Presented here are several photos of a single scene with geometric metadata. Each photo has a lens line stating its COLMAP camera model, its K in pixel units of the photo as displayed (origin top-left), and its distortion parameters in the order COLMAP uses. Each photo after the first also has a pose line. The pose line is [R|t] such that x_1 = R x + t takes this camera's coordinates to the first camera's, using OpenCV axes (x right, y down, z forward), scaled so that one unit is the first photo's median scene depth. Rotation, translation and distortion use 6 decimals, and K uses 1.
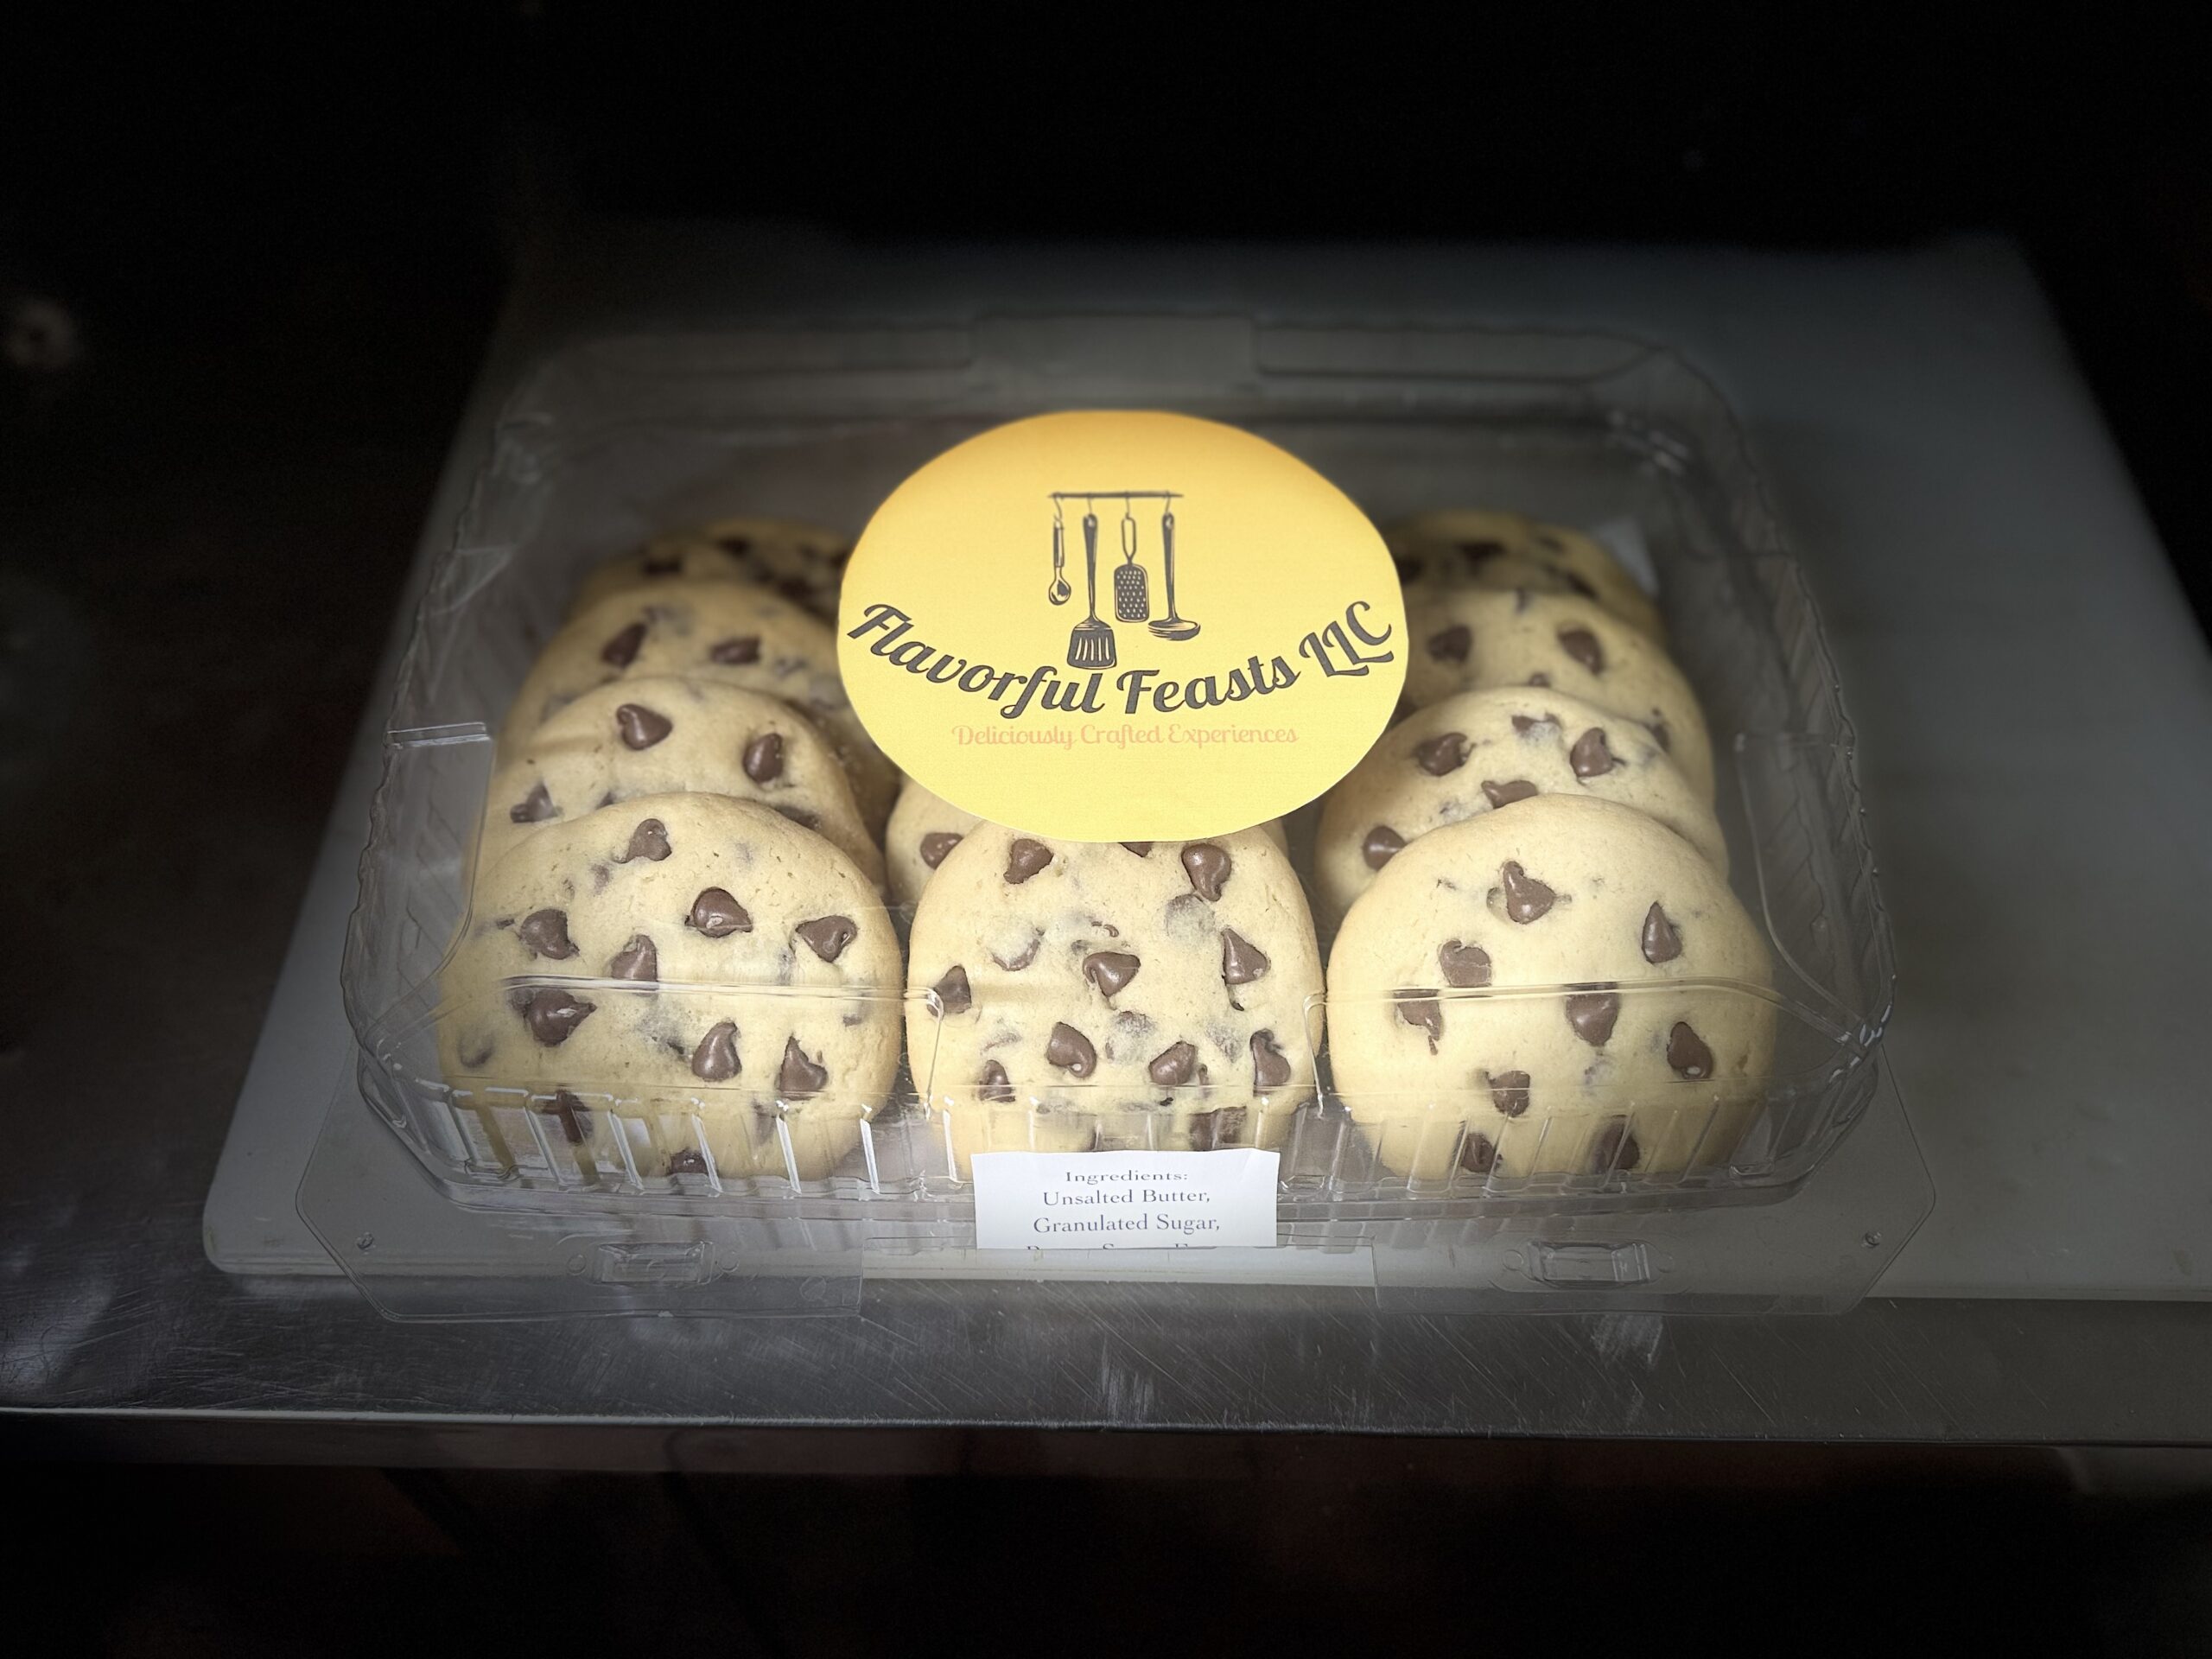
lens RADIAL K [[1987.8, 0, 1106.0], [0, 1987.8, 829.5], [0, 0, 1]] dist [0.067028, -0.007781]
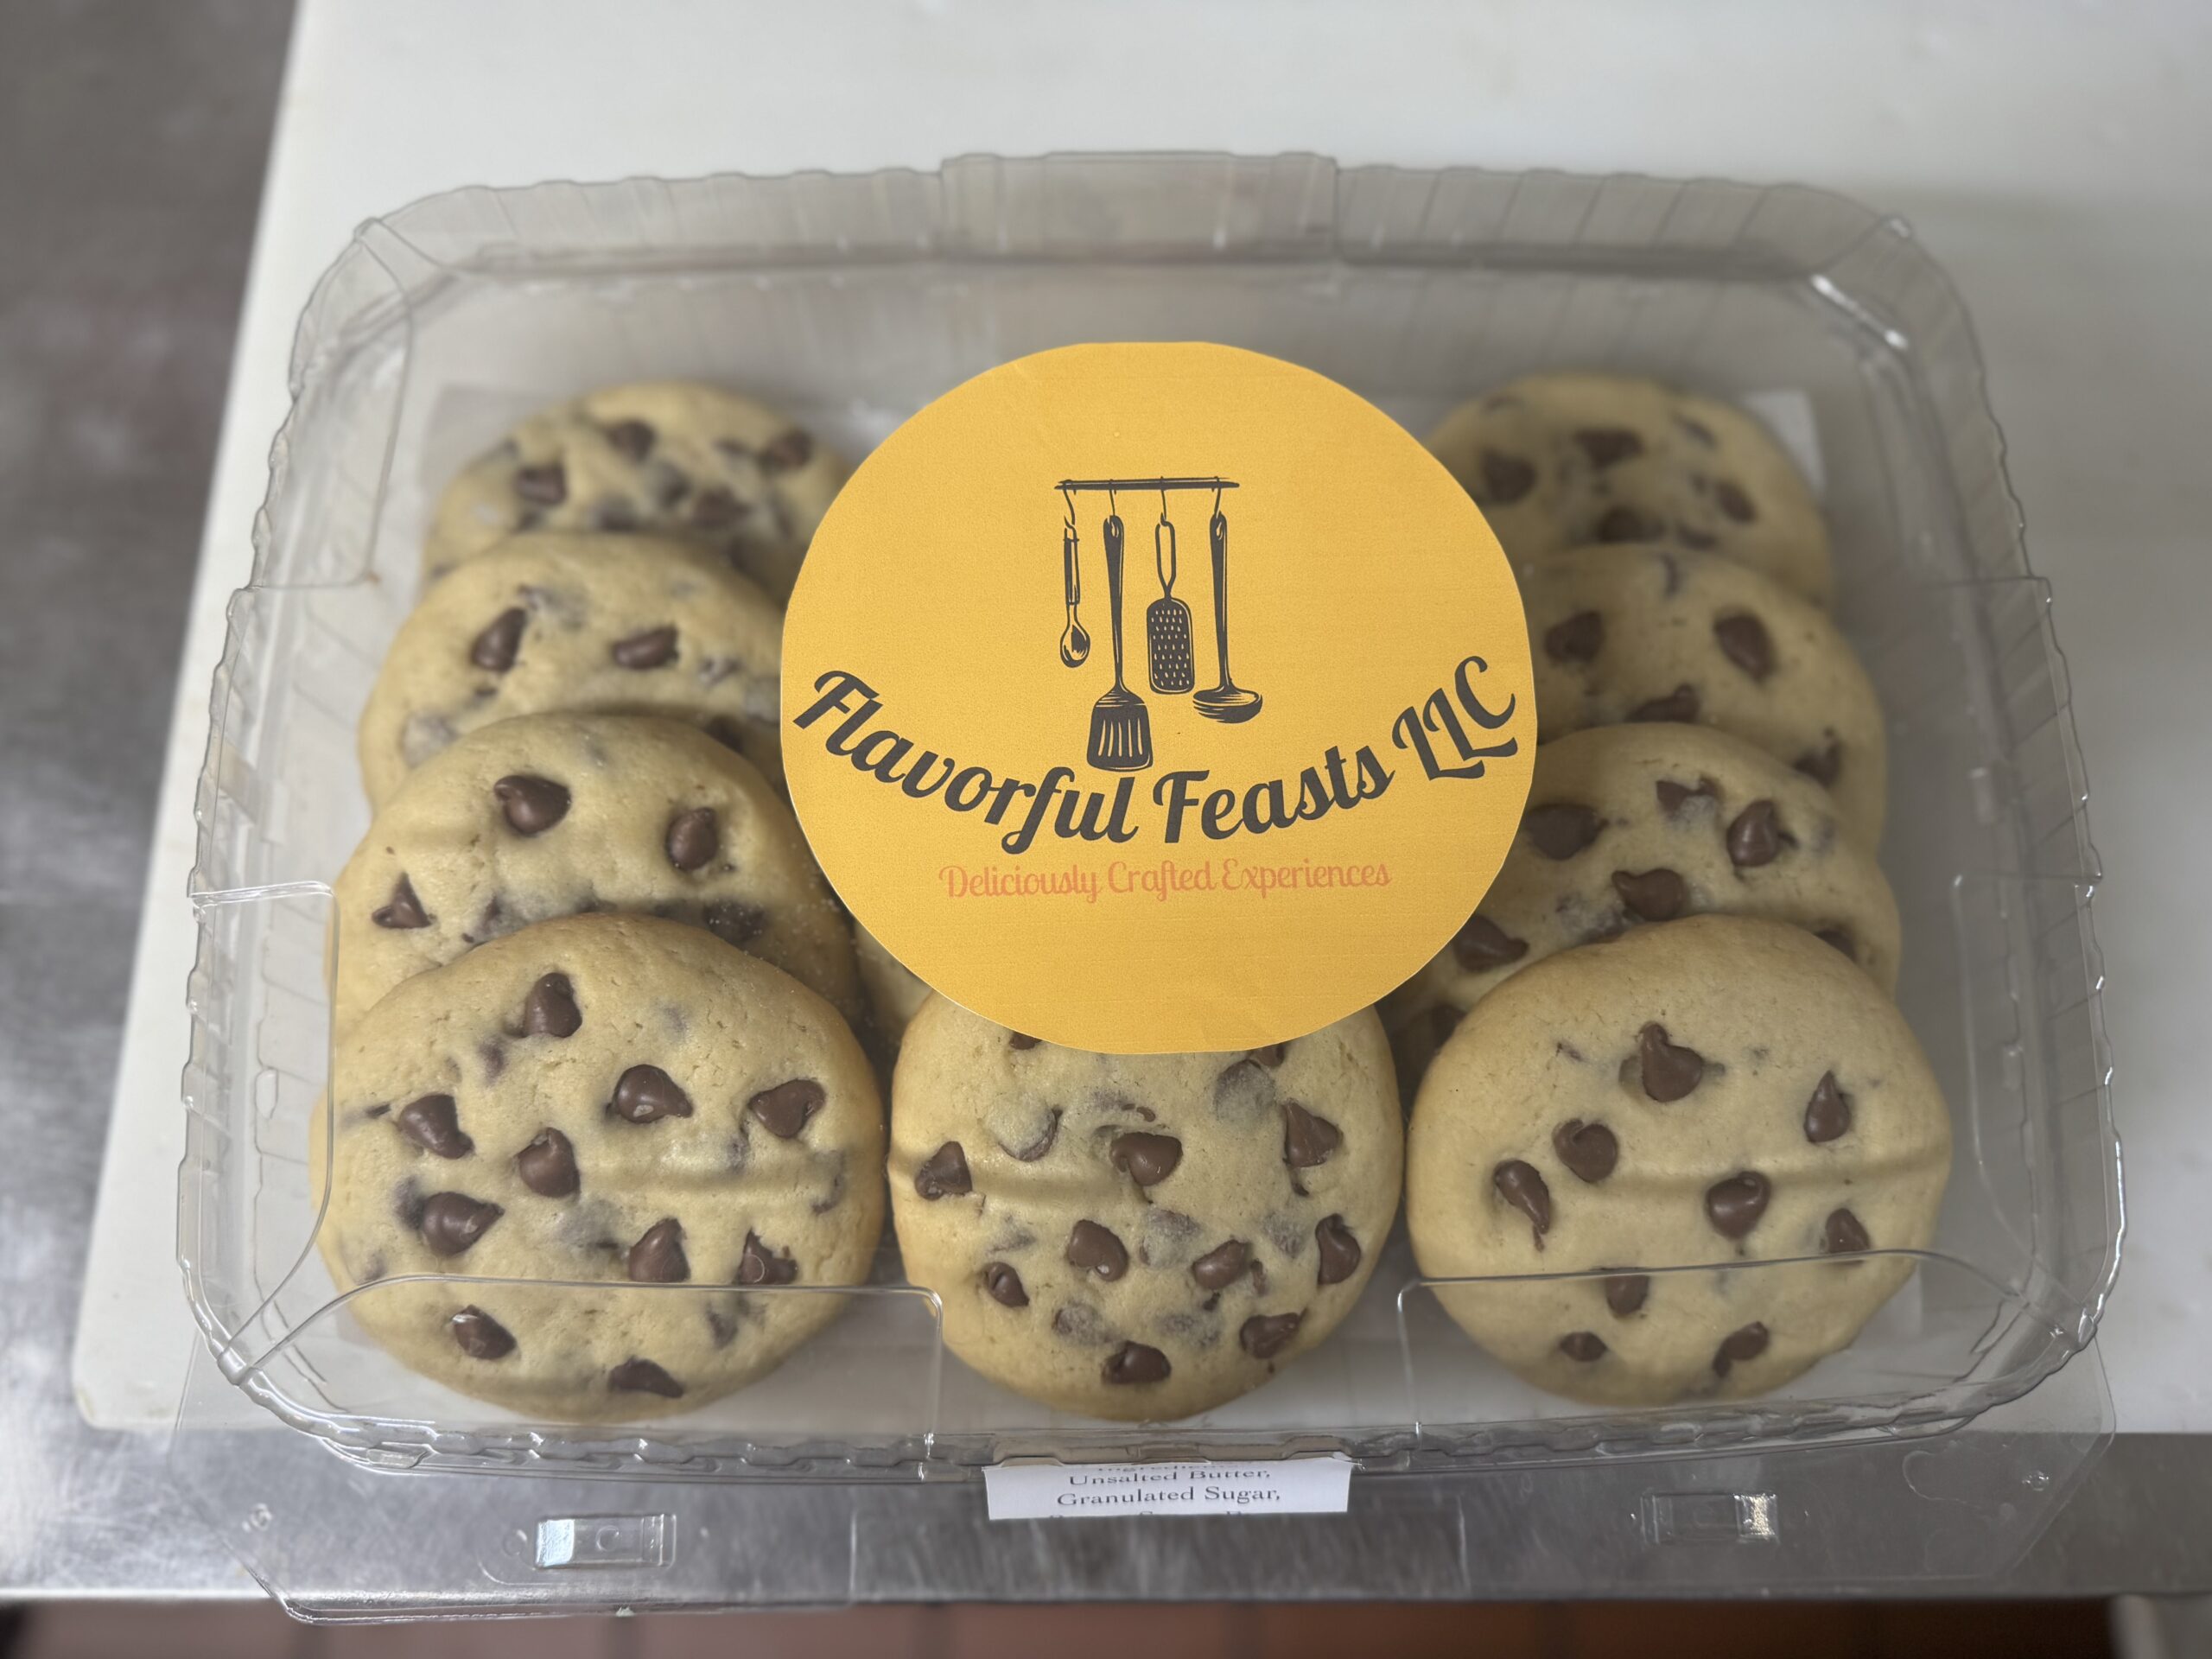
lens RADIAL K [[1987.8, 0, 1106.0], [0, 1987.8, 829.5], [0, 0, 1]] dist [0.067028, -0.007781]
pose [[0.999684, -0.006532, 0.024273, -0.031268], [-0.001892, 0.943355, 0.331779, -0.313258], [-0.025065, -0.331720, 0.943045, 0.280206]]
